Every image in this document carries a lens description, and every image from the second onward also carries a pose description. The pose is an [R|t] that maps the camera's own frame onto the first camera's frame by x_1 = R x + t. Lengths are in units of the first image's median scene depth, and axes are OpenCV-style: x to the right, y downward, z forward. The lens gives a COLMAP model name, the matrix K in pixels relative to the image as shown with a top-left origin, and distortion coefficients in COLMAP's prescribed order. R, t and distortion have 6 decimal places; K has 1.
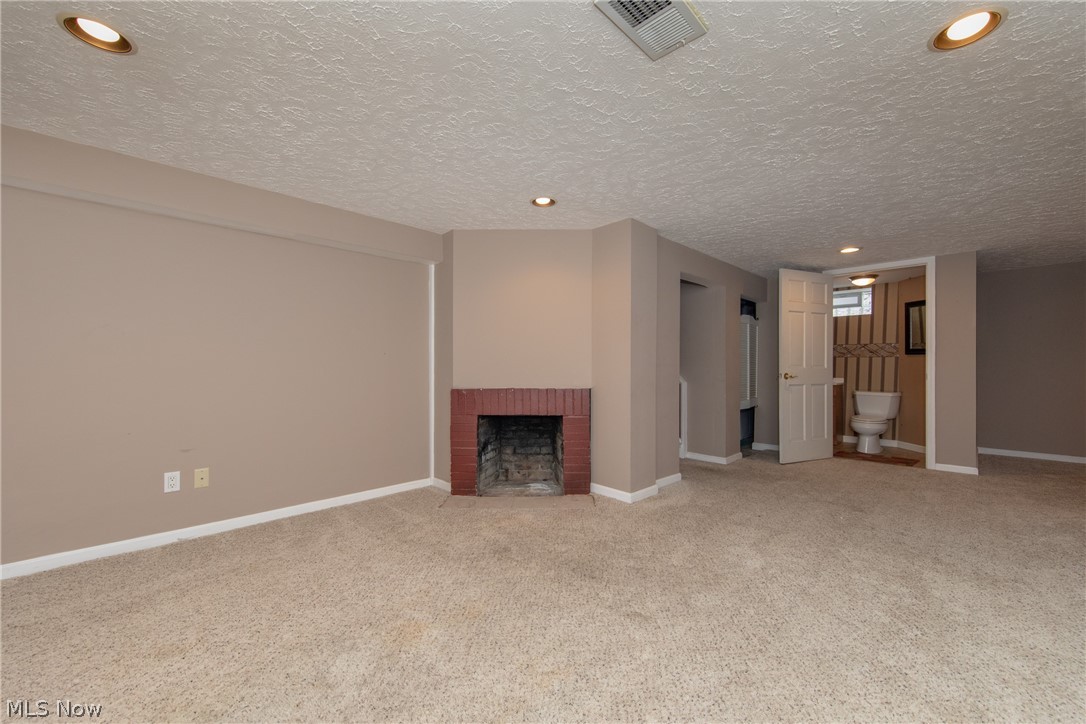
lens RADIAL K [[438.9, 0, 548.1], [0, 438.9, 365.6], [0, 0, 1]] dist [0.022893, 0.000448]
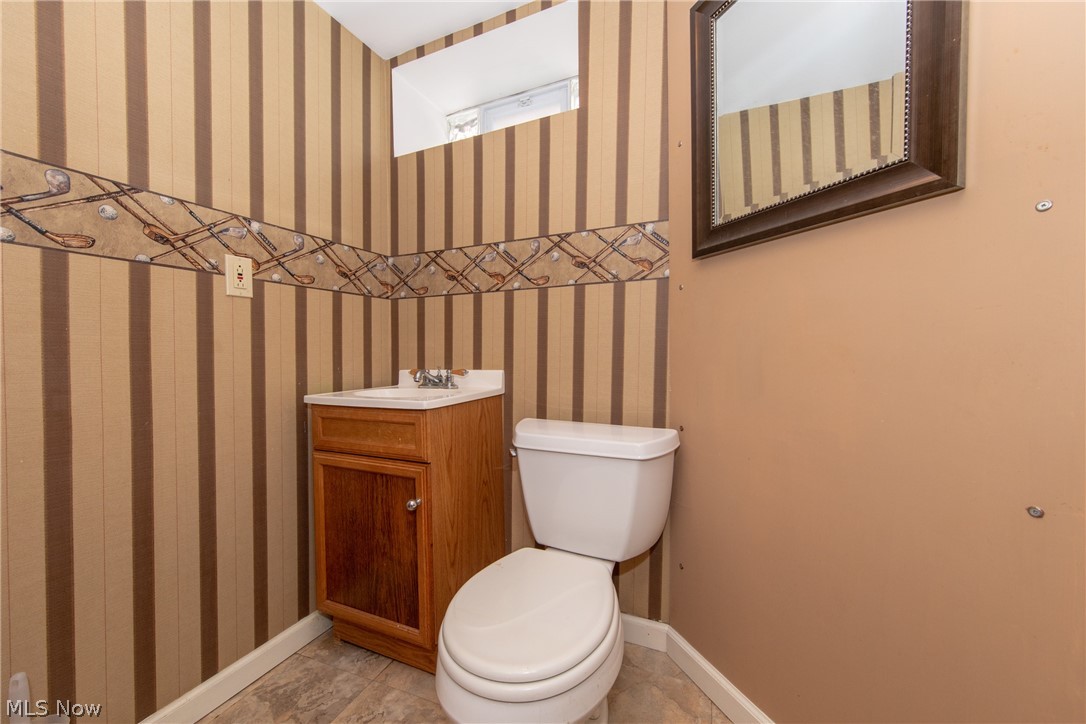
lens RADIAL K [[405.0, 0, 542.8], [0, 405.0, 361.9], [0, 0, 1]] dist [0.006856, -0.000293]
pose [[0.929392, -0.013691, 0.368839, 0.647453], [0.010079, 0.999881, 0.011719, 0.022294], [-0.368955, -0.007174, 0.929419, 0.827633]]
